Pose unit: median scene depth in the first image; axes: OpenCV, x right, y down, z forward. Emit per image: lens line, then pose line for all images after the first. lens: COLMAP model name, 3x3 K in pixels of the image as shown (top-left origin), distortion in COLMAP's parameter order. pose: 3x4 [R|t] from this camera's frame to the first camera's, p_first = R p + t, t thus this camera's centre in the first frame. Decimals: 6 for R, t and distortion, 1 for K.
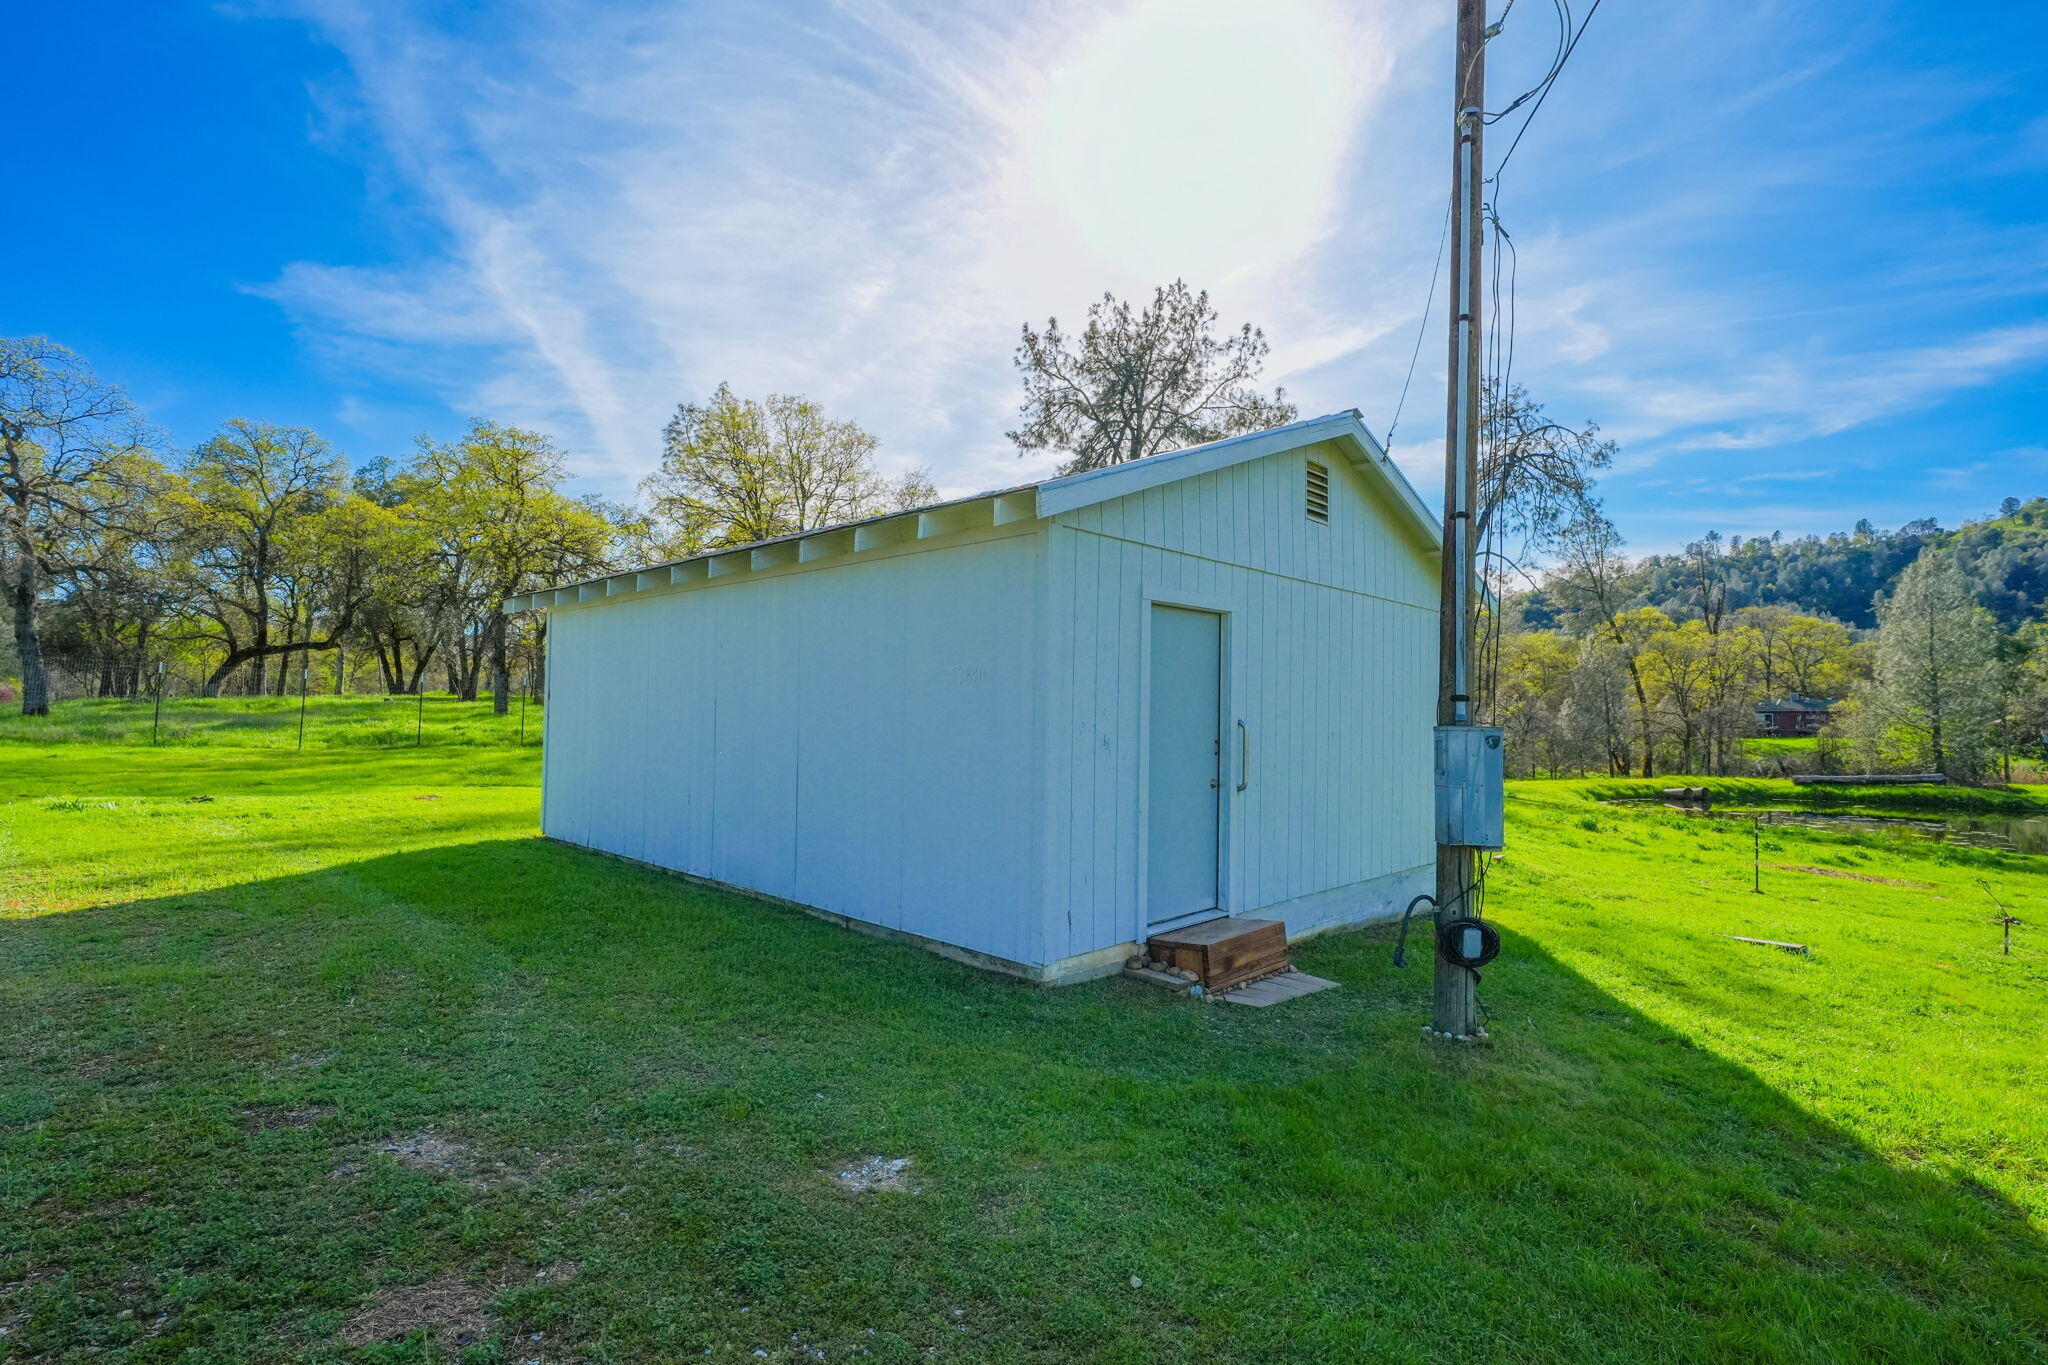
lens RADIAL K [[942.9, 0, 1028.4], [0, 942.9, 674.9], [0, 0, 1]] dist [0.002771, 0.000101]
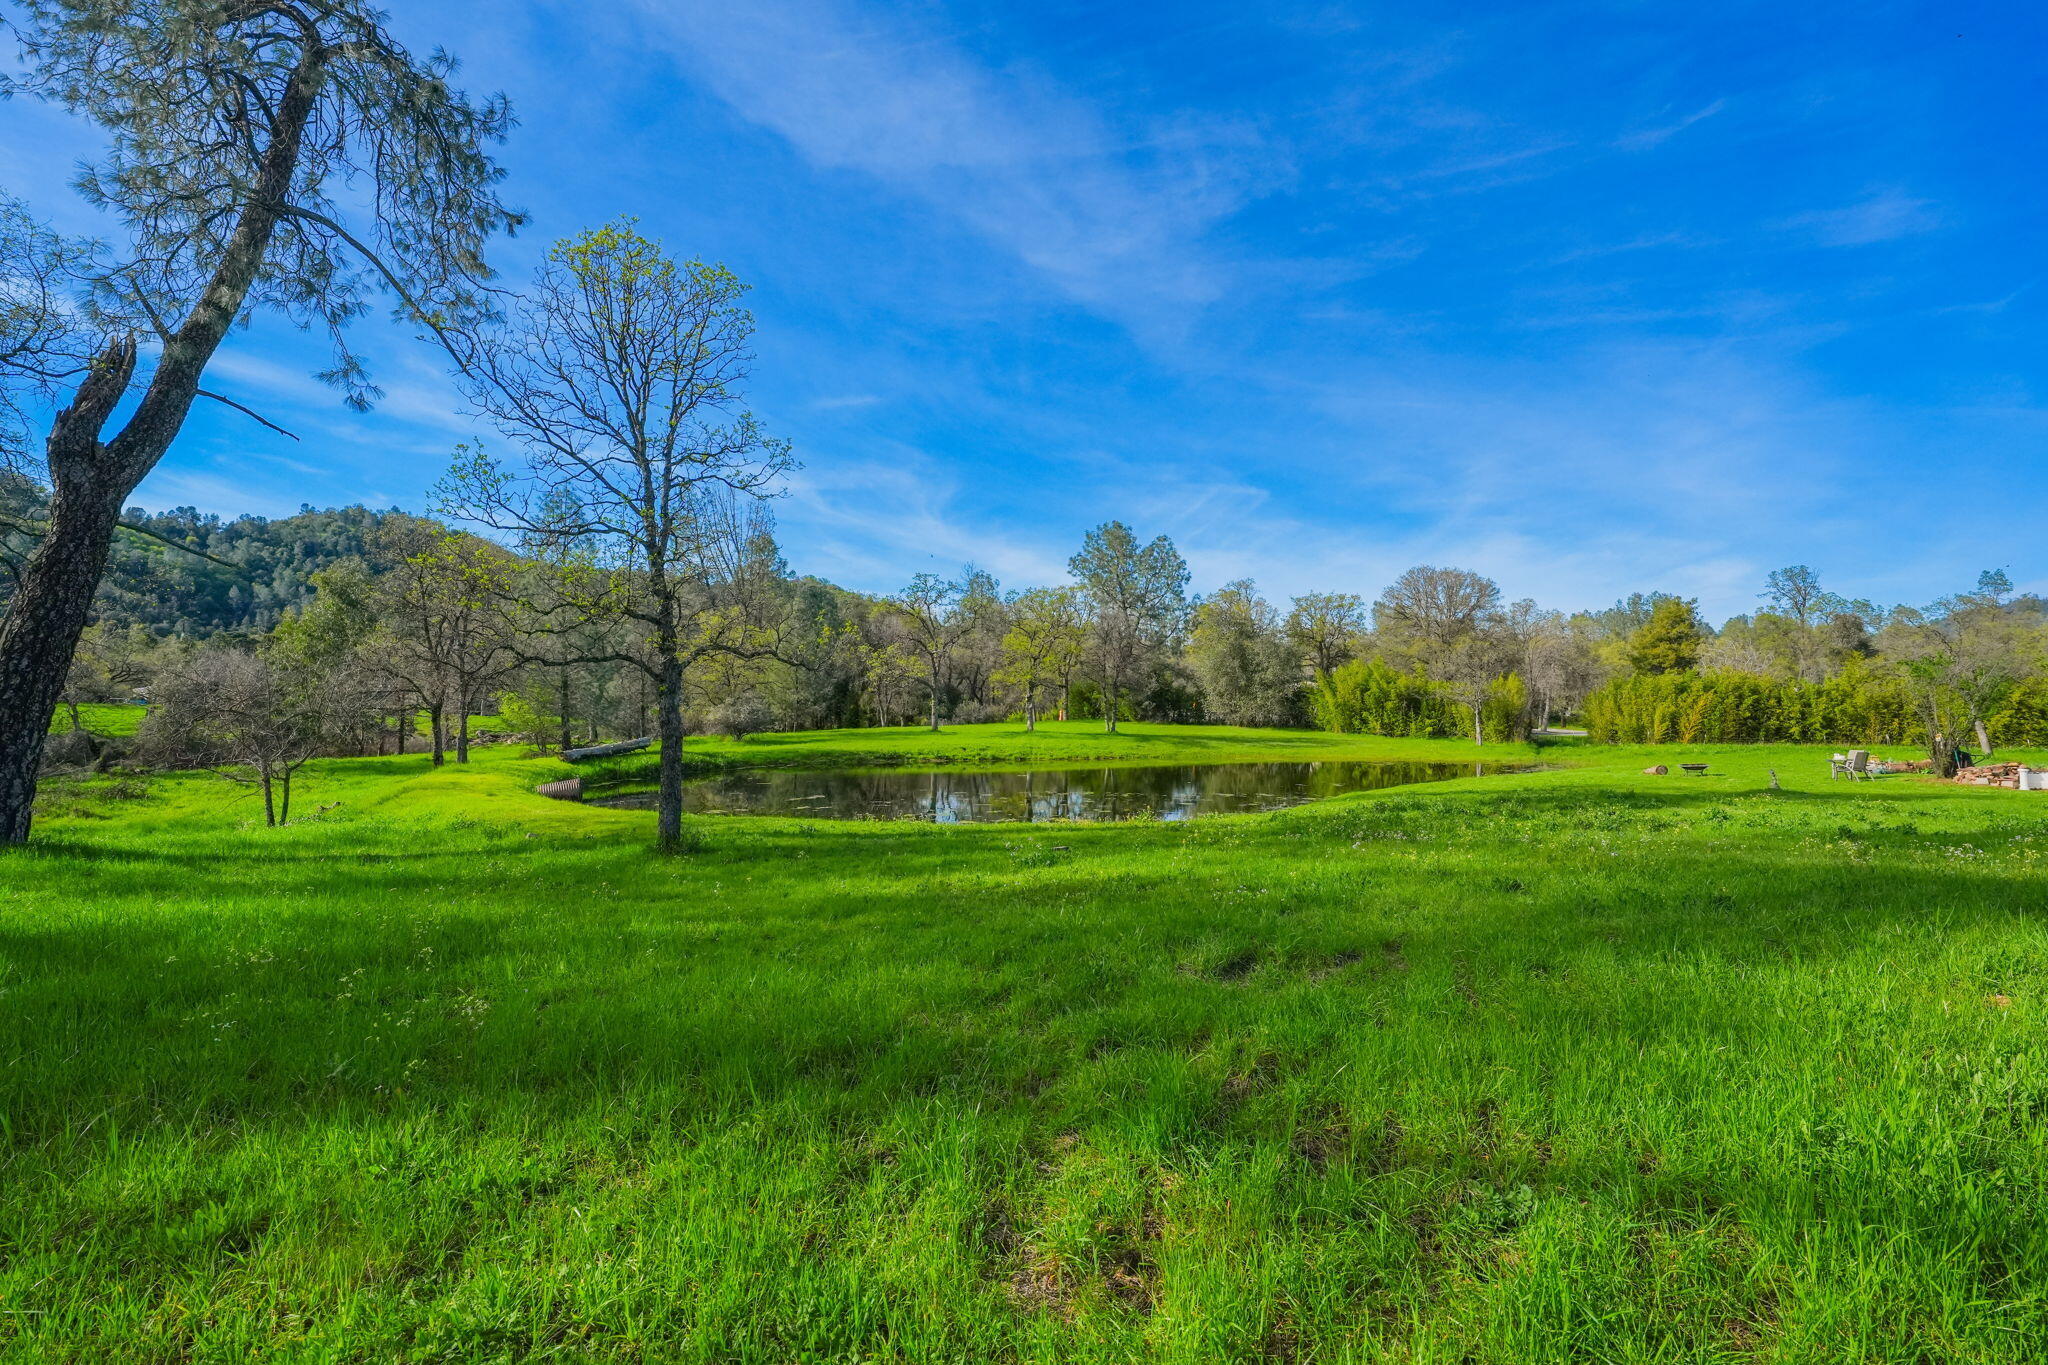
lens RADIAL K [[866.9, 0, 1037.8], [0, 866.9, 688.6], [0, 0, 1]] dist [-0.003851, -0.000618]
pose [[-0.217865, 0.002700, 0.975975, 0.079738], [-0.050513, 0.998625, -0.014039, 0.046129], [-0.974671, -0.052358, -0.217429, 0.735658]]
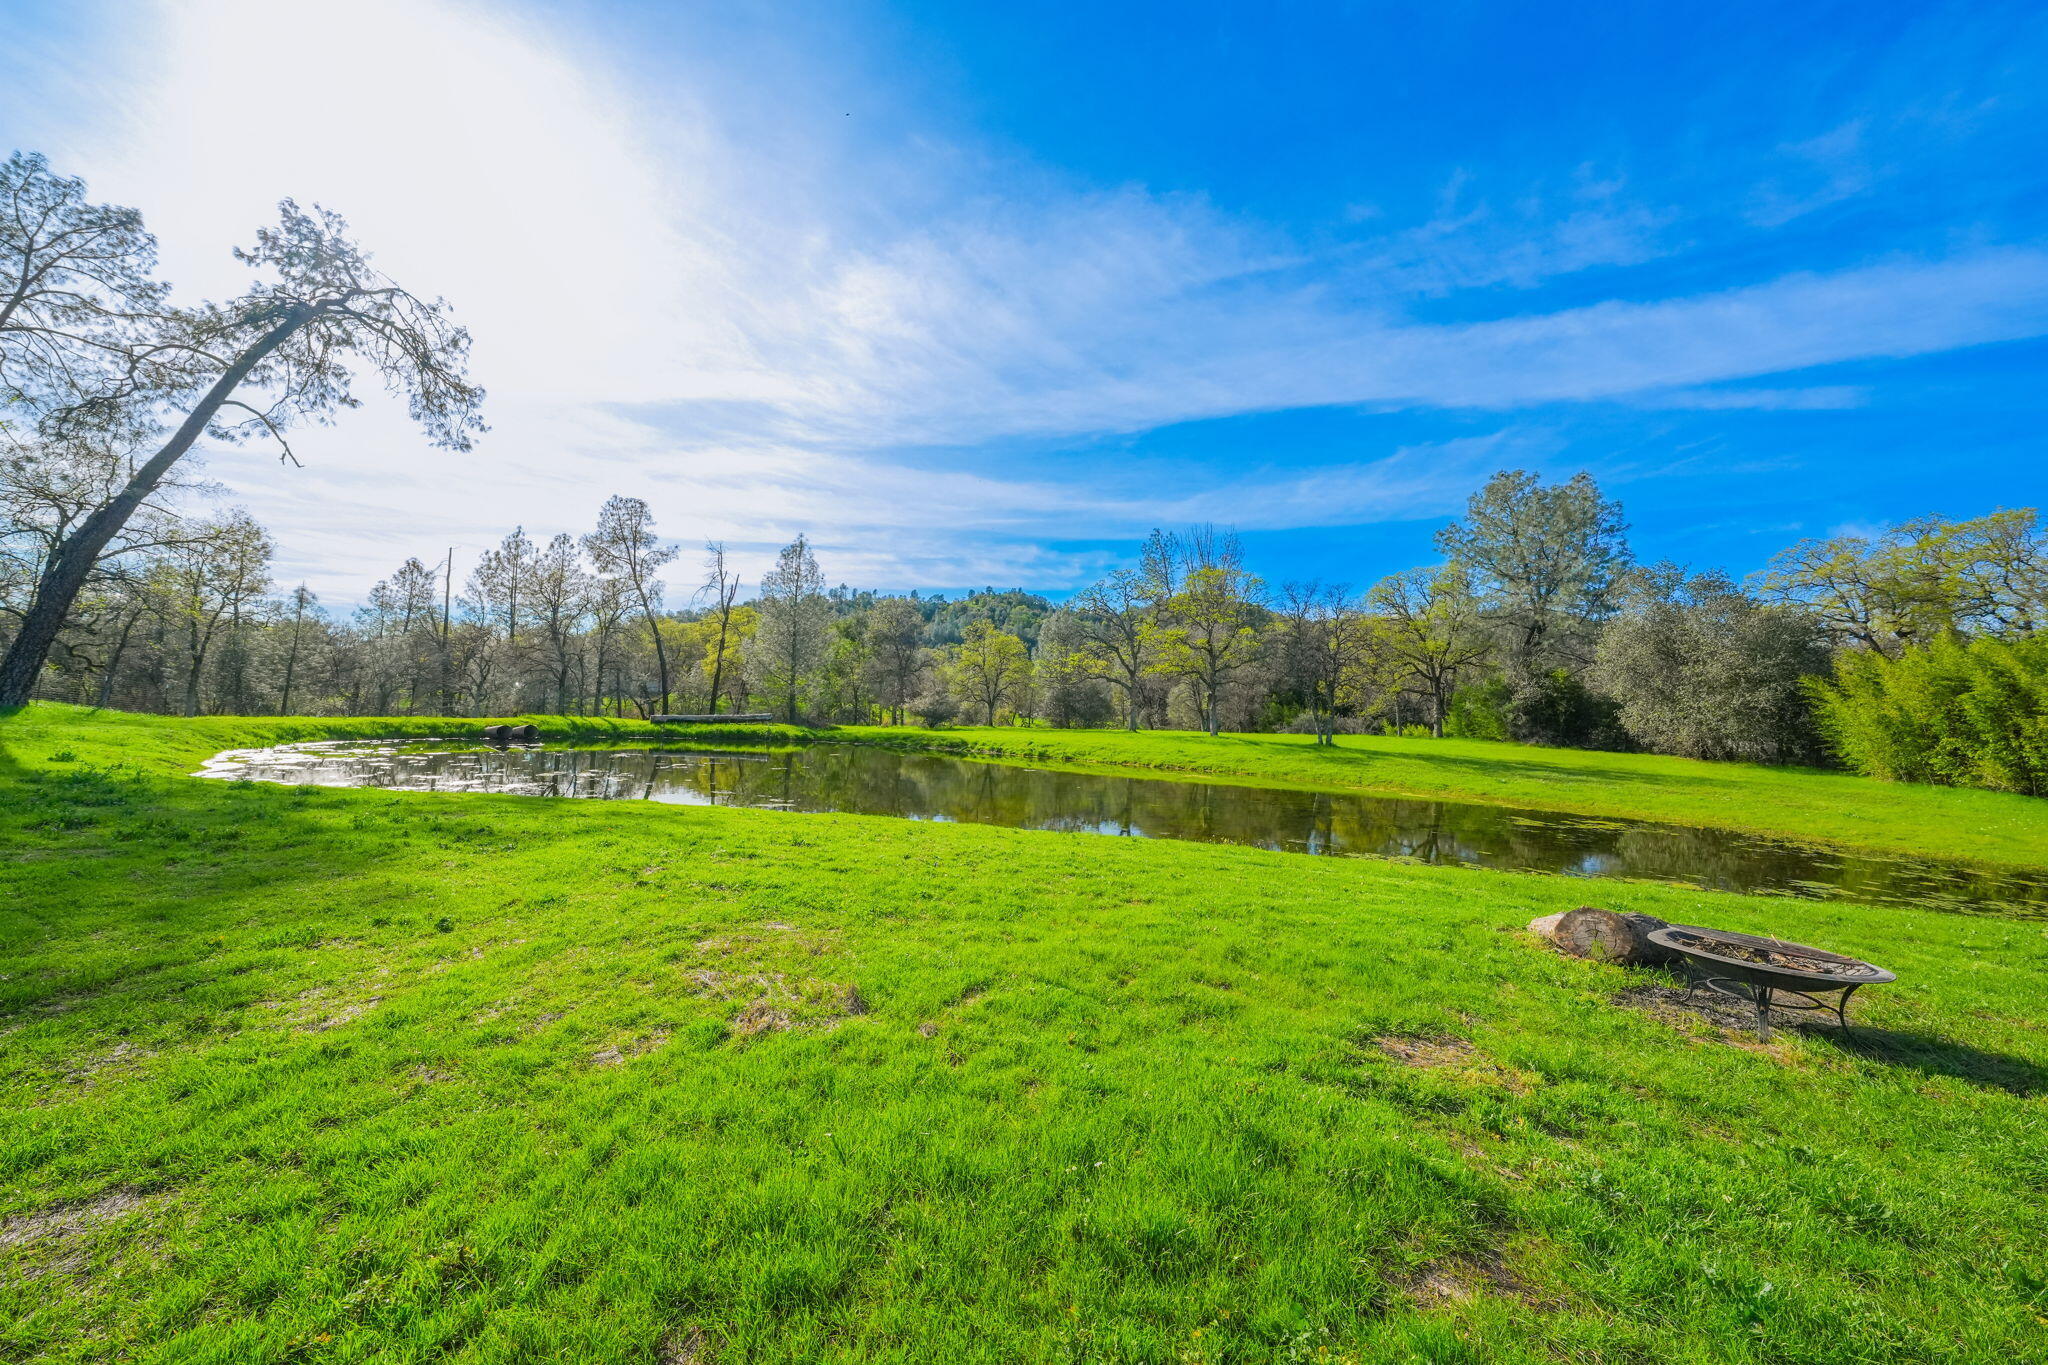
lens RADIAL K [[693.5, 0, 1016.2], [0, 693.5, 694.5], [0, 0, 1]] dist [-0.000798, -0.000143]
pose [[0.641755, 0.032167, 0.766235, 0.450023], [-0.065871, 0.997740, 0.013284, 0.043795], [-0.764075, -0.058997, 0.642424, 0.184711]]
